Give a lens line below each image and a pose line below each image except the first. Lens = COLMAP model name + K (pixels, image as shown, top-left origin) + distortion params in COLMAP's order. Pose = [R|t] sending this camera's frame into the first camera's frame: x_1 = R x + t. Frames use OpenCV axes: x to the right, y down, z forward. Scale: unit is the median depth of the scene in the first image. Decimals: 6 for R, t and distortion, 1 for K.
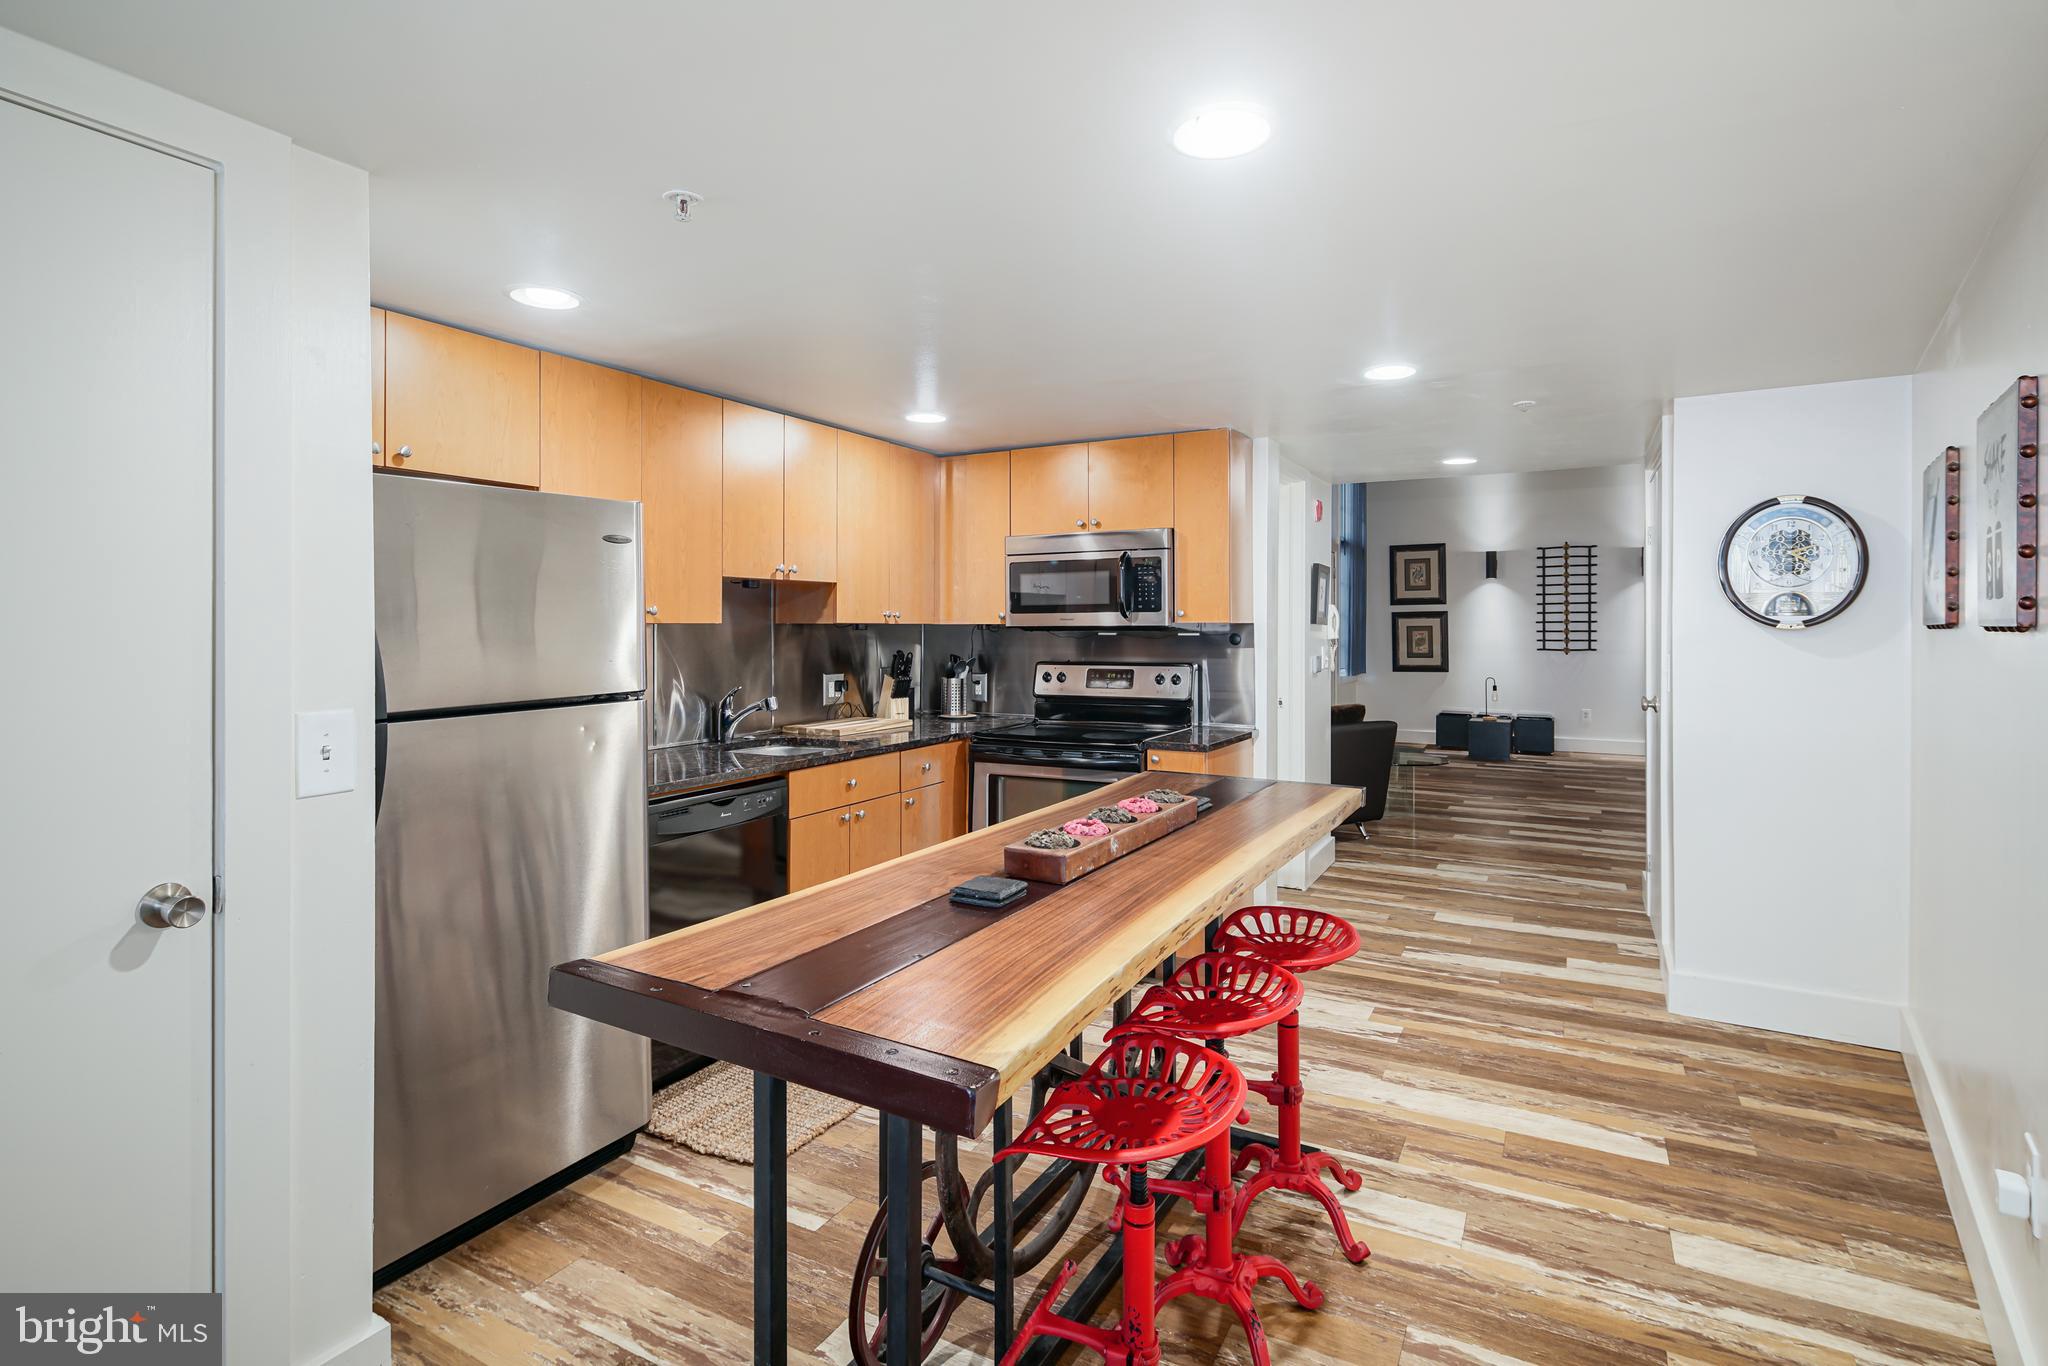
lens RADIAL K [[1008.7, 0, 1026.6], [0, 1008.7, 623.2], [0, 0, 1]] dist [0.005688, -0.005199]
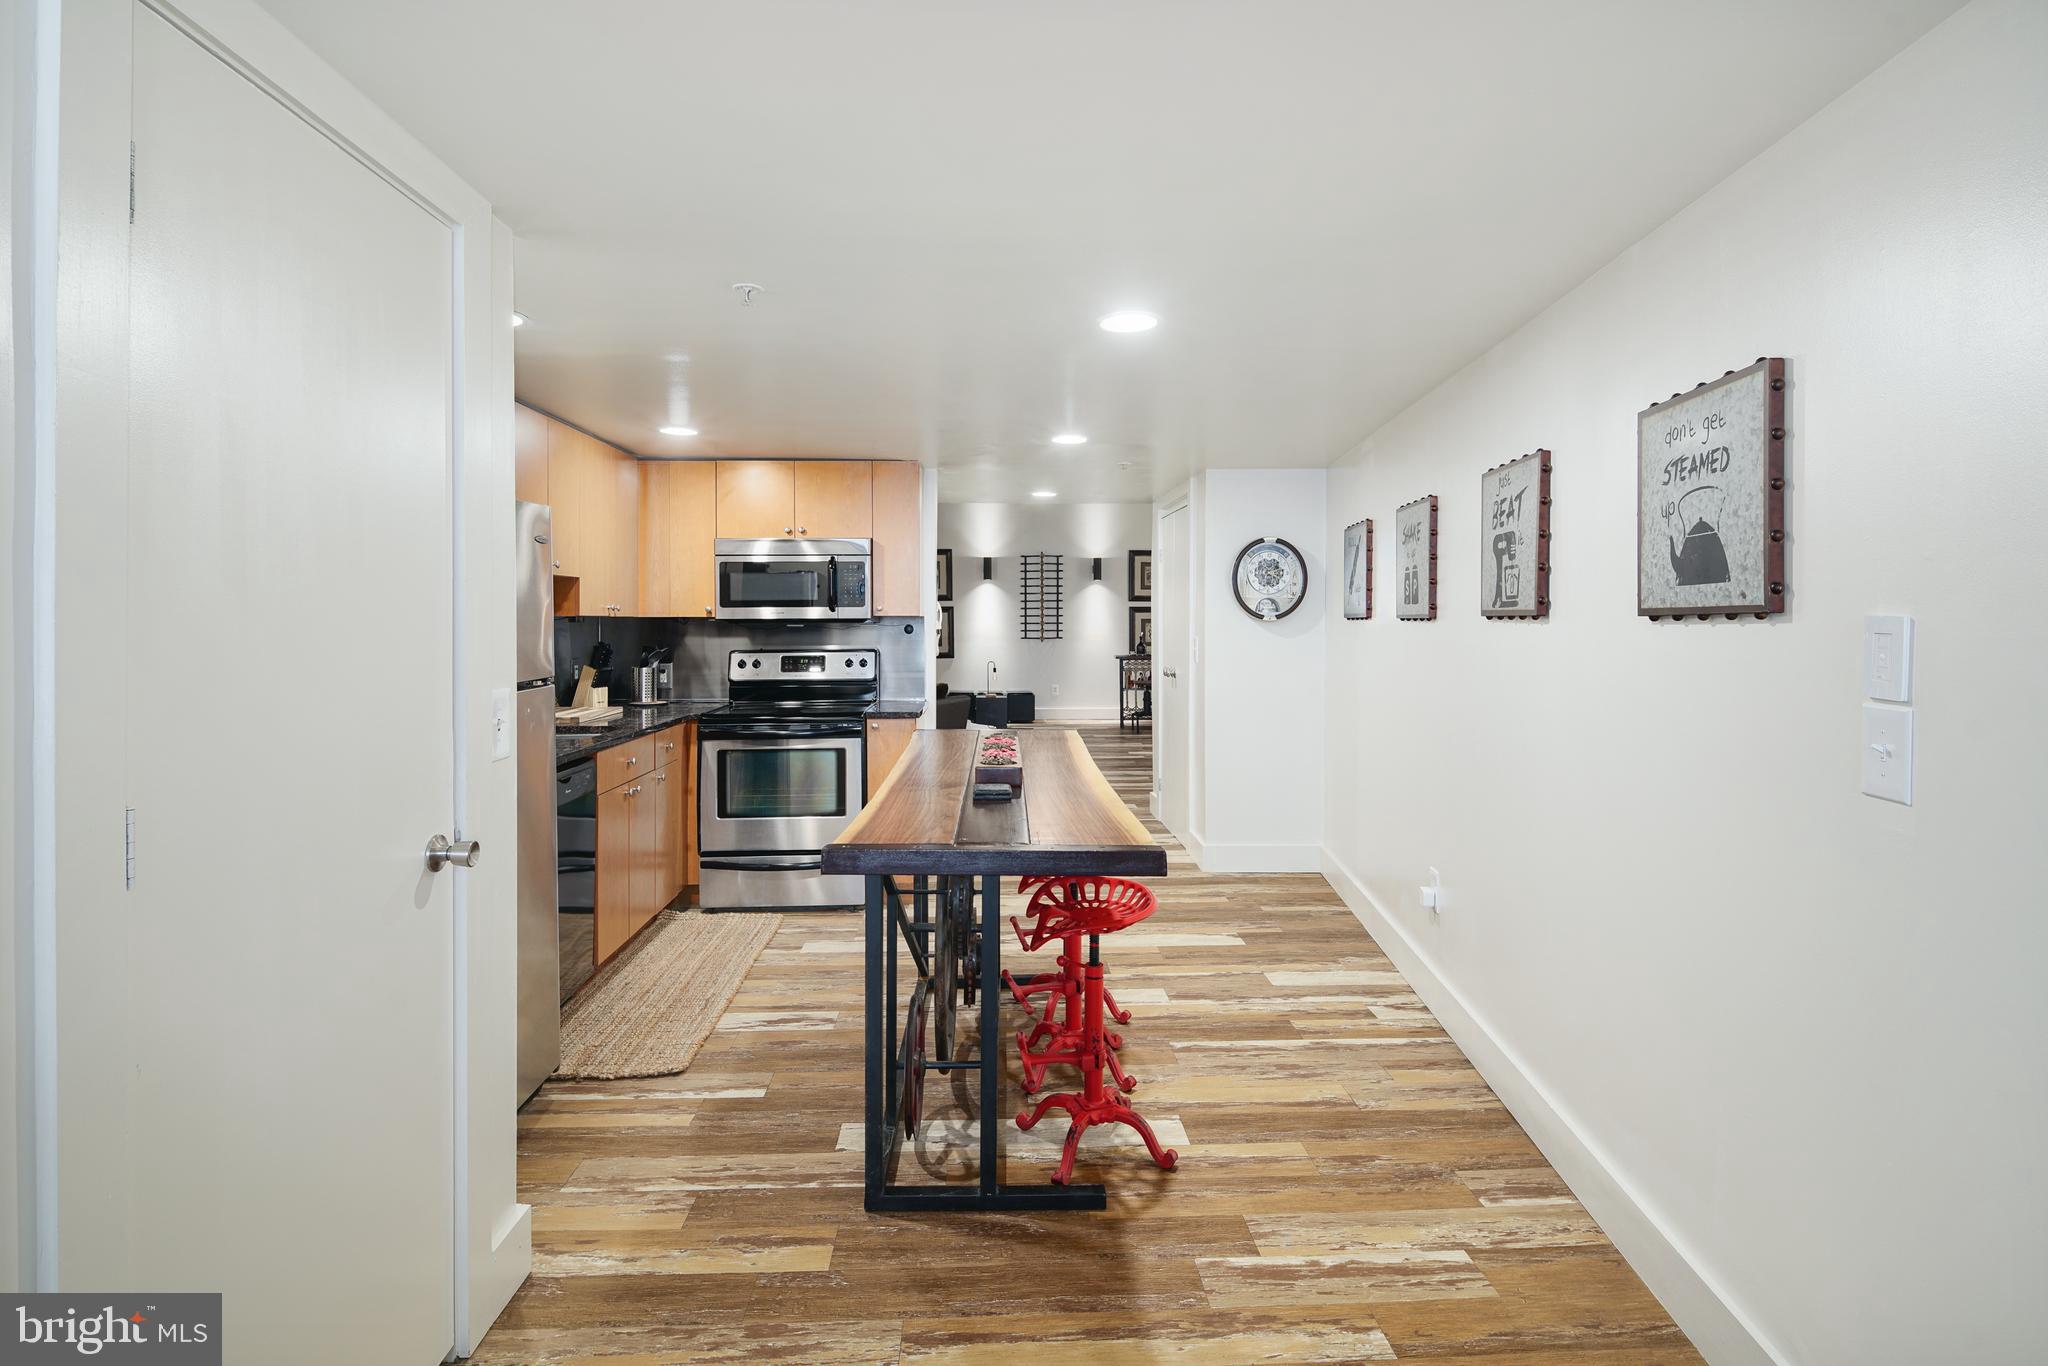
lens RADIAL K [[1004.6, 0, 1016.4], [0, 1004.6, 620.1], [0, 0, 1]] dist [0.001279, 0.000098]
pose [[0.859232, -0.000791, 0.511585, -0.388439], [-0.000845, 0.999995, 0.002966, 0.000942], [-0.511585, -0.002981, 0.859228, -0.160674]]
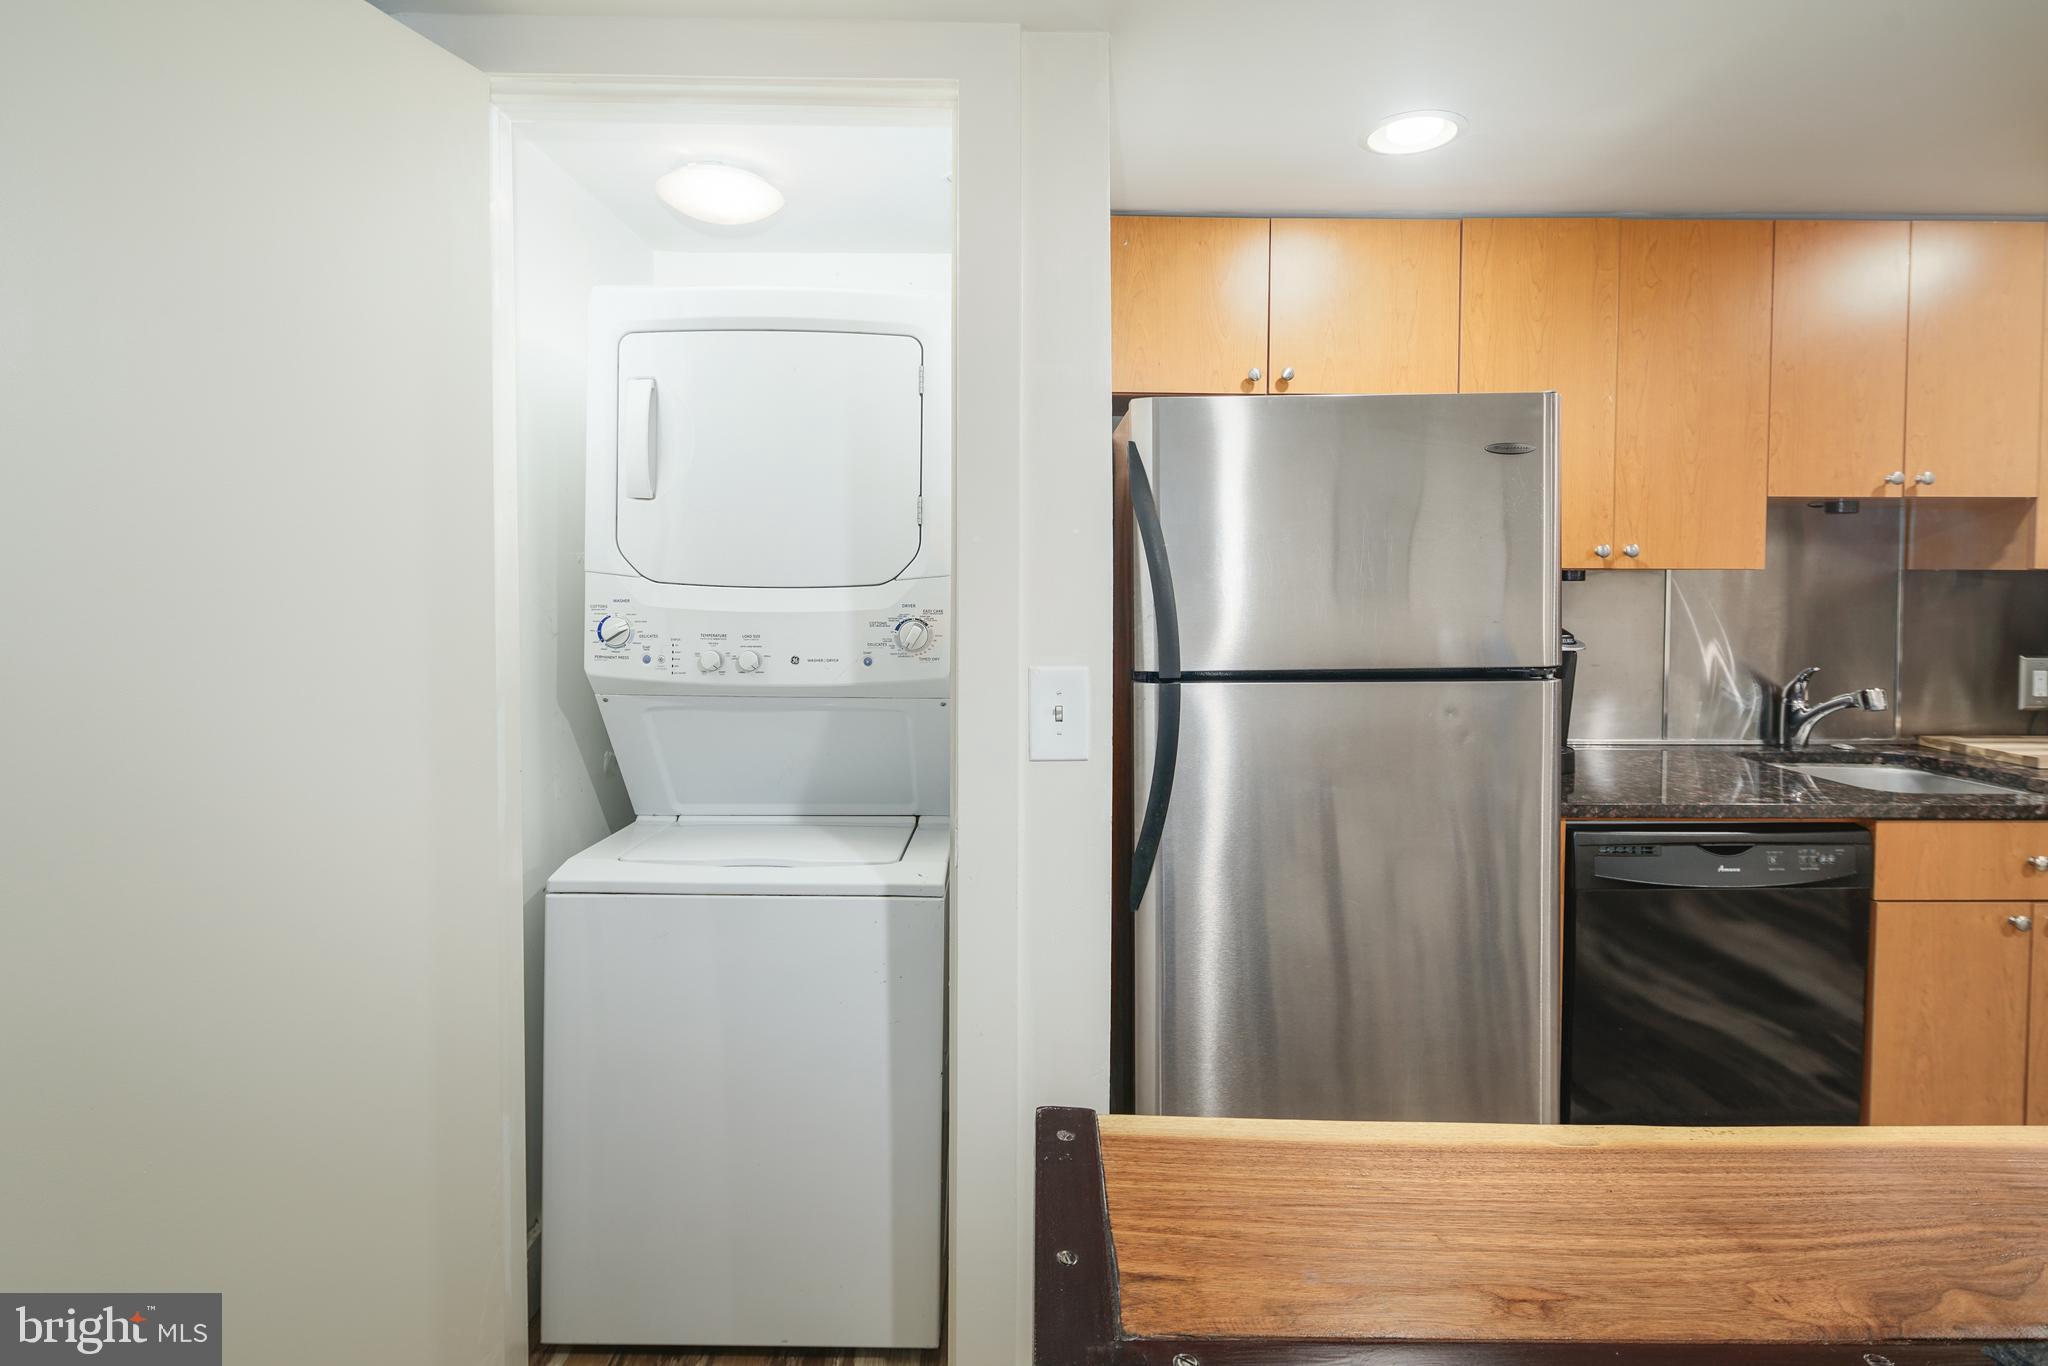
lens RADIAL K [[989.9, 0, 1023.2], [0, 989.9, 589.1], [0, 0, 1]] dist [-0.002593, -0.000956]
pose [[0.483780, 0.018162, -0.875001, 0.024964], [-0.000993, 0.999795, 0.020203, 0.000689], [0.875189, -0.008905, 0.483699, 0.272082]]
